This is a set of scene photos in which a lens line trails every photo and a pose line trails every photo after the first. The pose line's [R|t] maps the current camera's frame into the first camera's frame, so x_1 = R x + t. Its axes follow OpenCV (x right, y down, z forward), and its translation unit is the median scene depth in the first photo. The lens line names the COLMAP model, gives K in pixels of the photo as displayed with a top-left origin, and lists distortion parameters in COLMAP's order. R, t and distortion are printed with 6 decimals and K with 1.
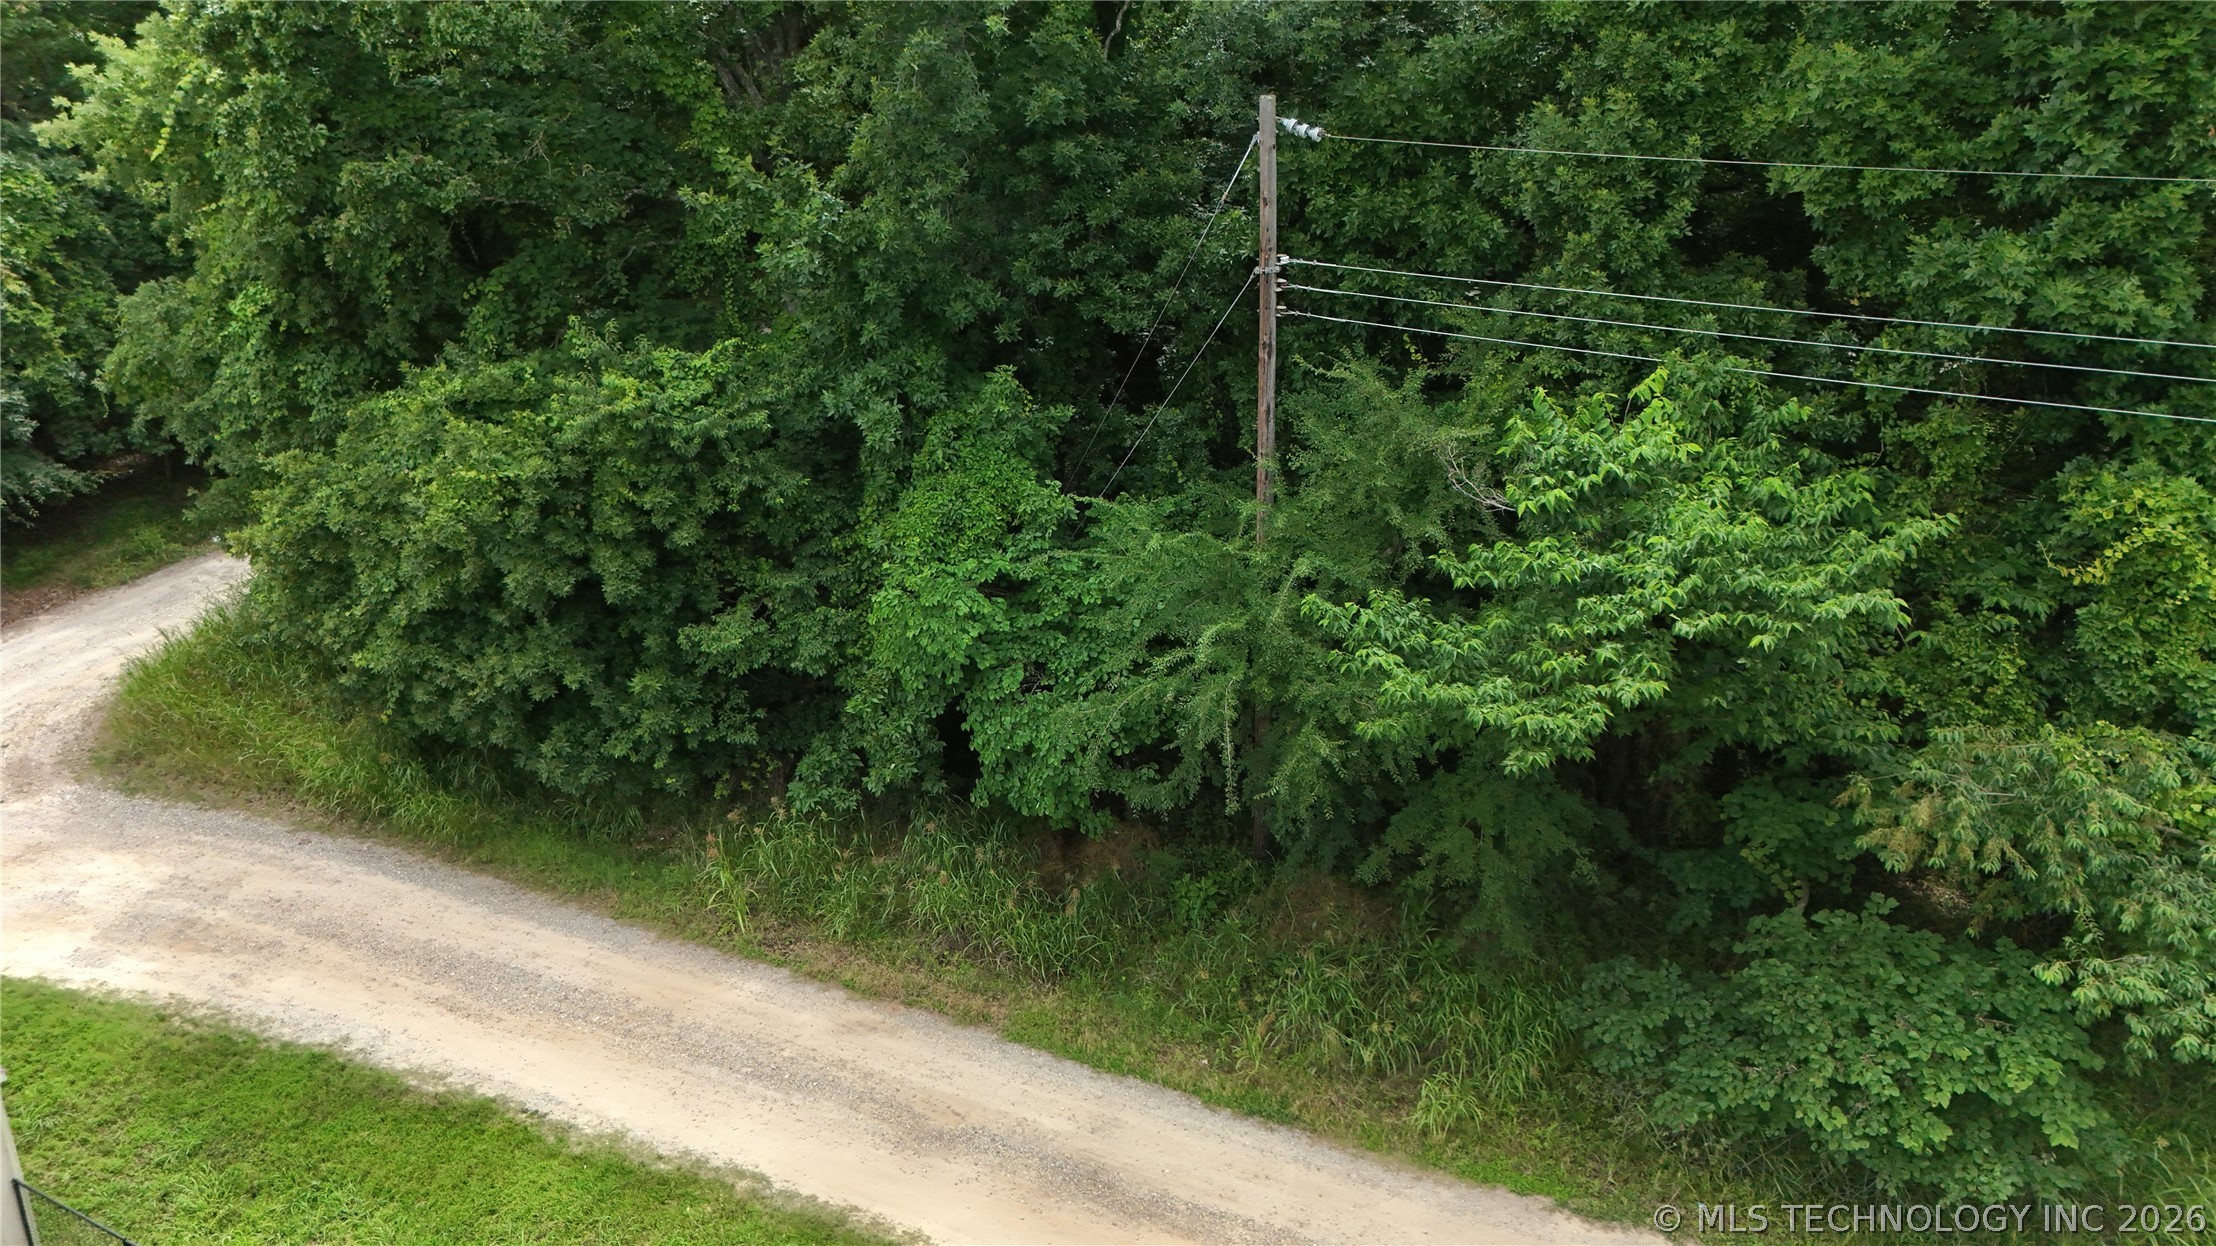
lens RADIAL K [[1633.3, 0, 1126.1], [0, 1633.3, 642.3], [0, 0, 1]] dist [0.040763, -0.044903]
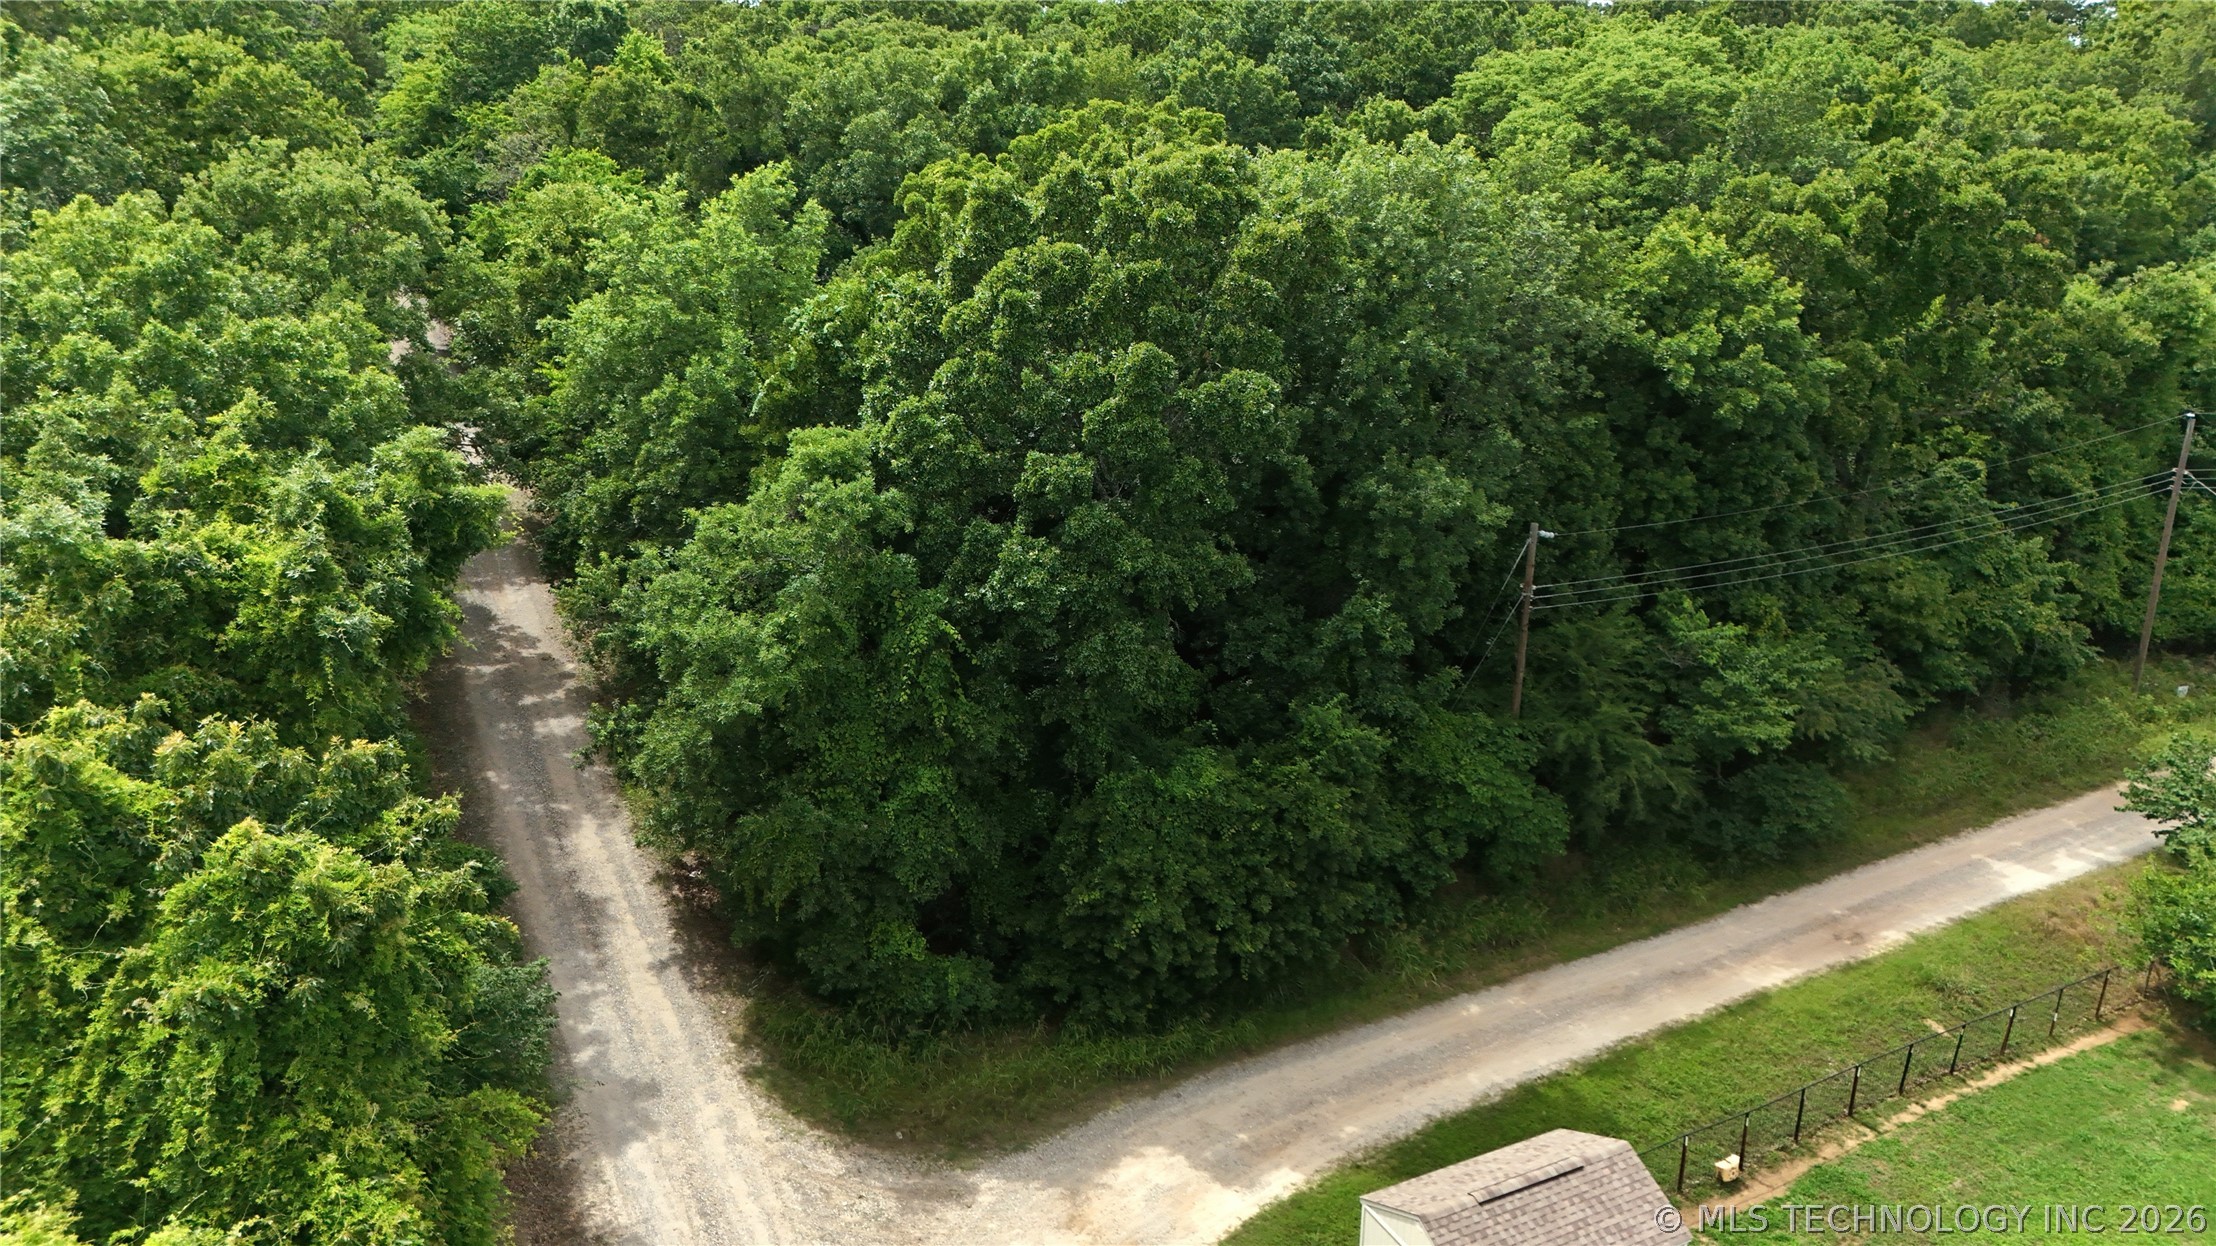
lens RADIAL K [[1633.3, 0, 1098.5], [0, 1633.3, 615.1], [0, 0, 1]] dist [0.040763, -0.044903]
pose [[0.571860, -0.251353, 0.780896, -1.921040], [0.292621, 0.951786, 0.092068, -0.550165], [-0.766387, 0.175857, 0.617839, 0.056489]]
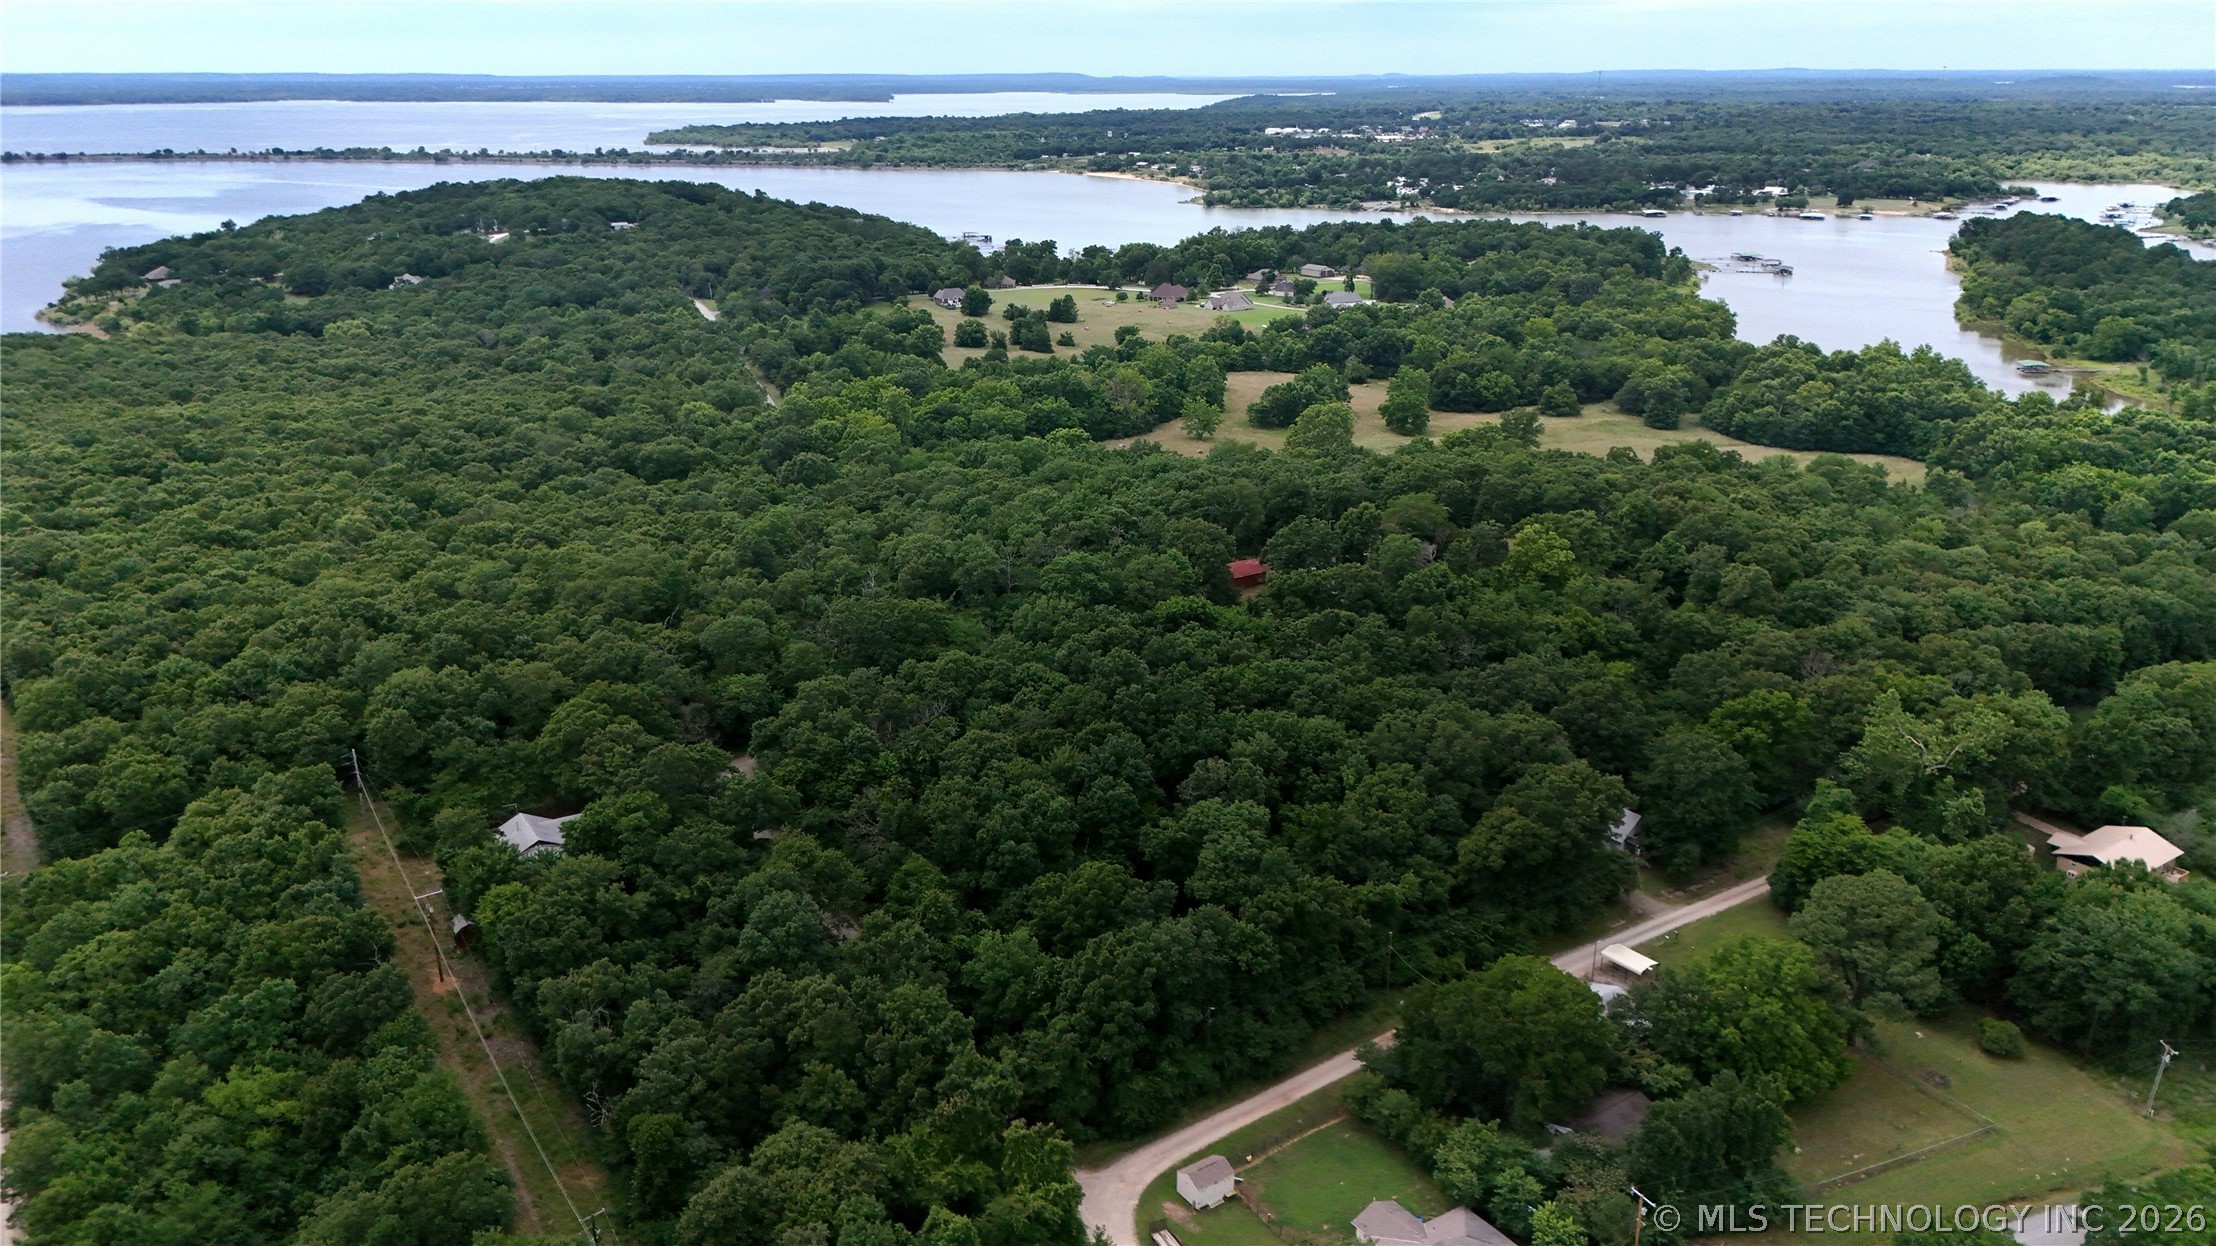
lens RADIAL K [[1633.3, 0, 1111.9], [0, 1633.3, 621.9], [0, 0, 1]] dist [0.040763, -0.044903]
pose [[0.437618, -0.281096, 0.854093, -7.129150], [0.314292, 0.937781, 0.147603, -3.728140], [-0.842443, 0.203841, 0.498737, -3.482203]]
